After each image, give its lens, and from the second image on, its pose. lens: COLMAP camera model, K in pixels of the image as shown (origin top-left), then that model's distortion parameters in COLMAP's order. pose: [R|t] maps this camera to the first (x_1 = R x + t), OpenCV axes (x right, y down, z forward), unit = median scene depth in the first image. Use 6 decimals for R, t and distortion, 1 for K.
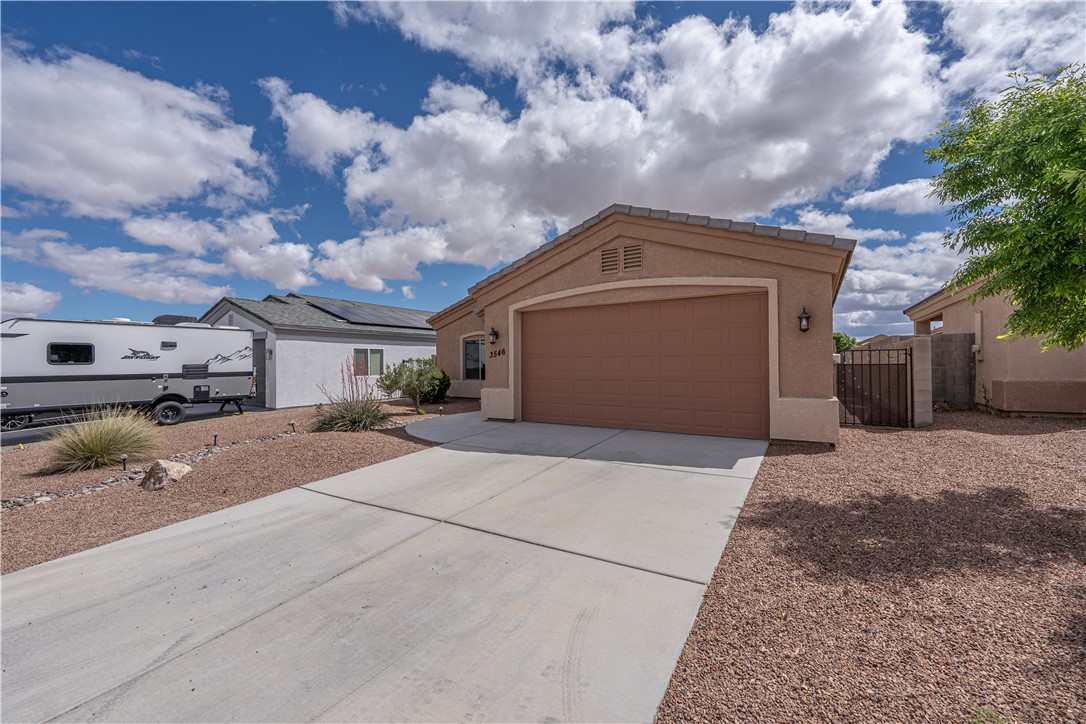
lens RADIAL K [[446.9, 0, 538.5], [0, 446.9, 365.6], [0, 0, 1]] dist [0.007510, 0.000140]
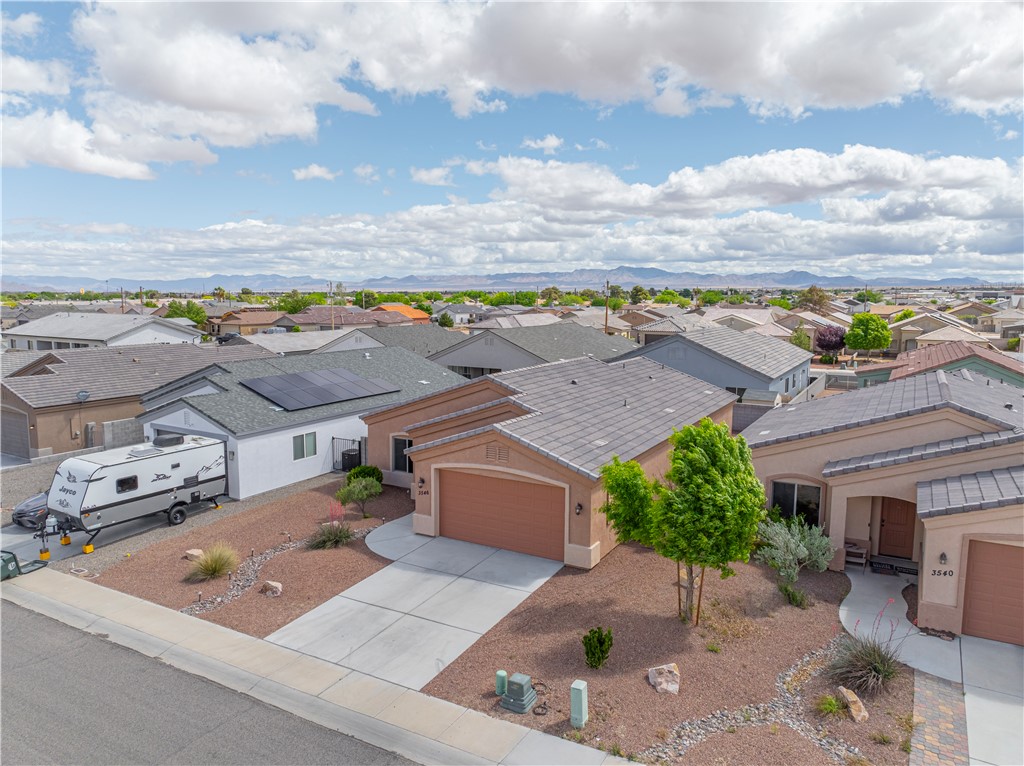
lens RADIAL K [[736.2, 0, 514.0], [0, 736.2, 382.0], [0, 0, 1]] dist [-0.004907, -0.001389]
pose [[0.999108, 0.006783, 0.041683, 0.104528], [-0.011816, 0.992494, 0.121719, -0.682014], [-0.040545, -0.122103, 0.991689, -1.403507]]
